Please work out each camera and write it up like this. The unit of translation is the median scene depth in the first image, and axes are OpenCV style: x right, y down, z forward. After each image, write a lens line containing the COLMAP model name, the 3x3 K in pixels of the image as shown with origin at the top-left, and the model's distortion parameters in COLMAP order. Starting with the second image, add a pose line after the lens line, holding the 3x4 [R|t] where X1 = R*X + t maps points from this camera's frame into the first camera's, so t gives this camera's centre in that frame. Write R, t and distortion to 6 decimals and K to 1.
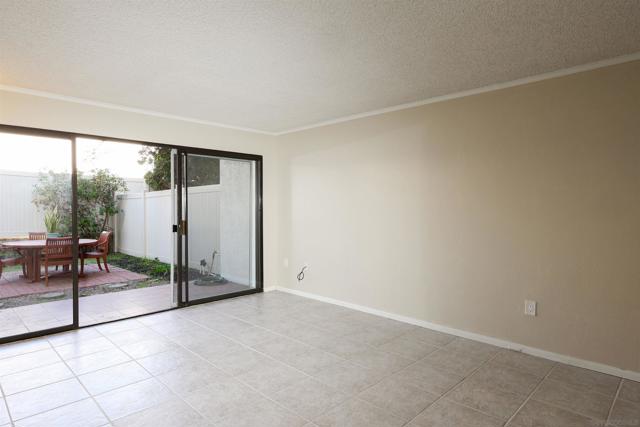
lens RADIAL K [[372.6, 0, 313.9], [0, 372.6, 208.4], [0, 0, 1]] dist [0.003199, -0.003535]
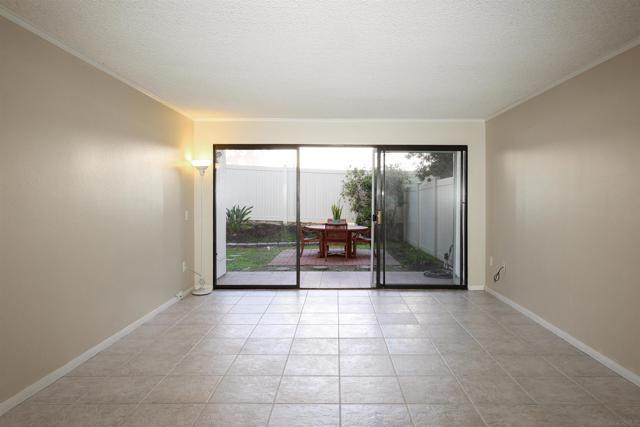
lens RADIAL K [[424.6, 0, 335.1], [0, 424.6, 210.0], [0, 0, 1]] dist [-0.003466, 0.000285]
pose [[0.708804, 0.023216, -0.705023, 0.211808], [-0.007409, 0.999648, 0.025469, -0.001592], [0.705367, -0.012830, 0.708727, 0.001642]]
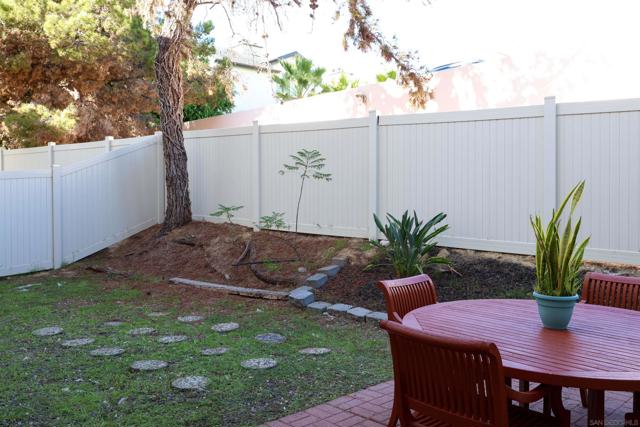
lens RADIAL K [[569.8, 0, 323.1], [0, 569.8, 206.9], [0, 0, 1]] dist [0.020005, -0.000168]
pose [[-0.022021, 0.021421, -0.999528, -0.231370], [-0.000446, 0.999770, 0.021436, -0.000324], [0.999757, 0.000917, -0.022006, 0.637608]]
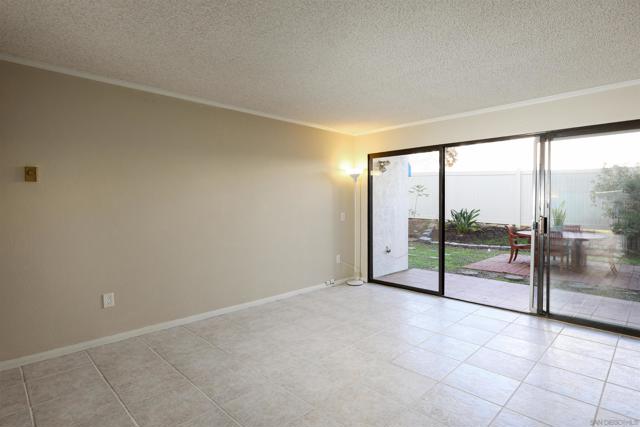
lens RADIAL K [[335.7, 0, 313.7], [0, 335.7, 209.1], [0, 0, 1]] dist [0.003781, 0.001503]
pose [[-0.008270, 0.021314, -0.999739, 0.206354], [-0.002151, 0.999770, 0.021332, -0.001289], [0.999963, 0.002327, -0.008222, 0.224201]]
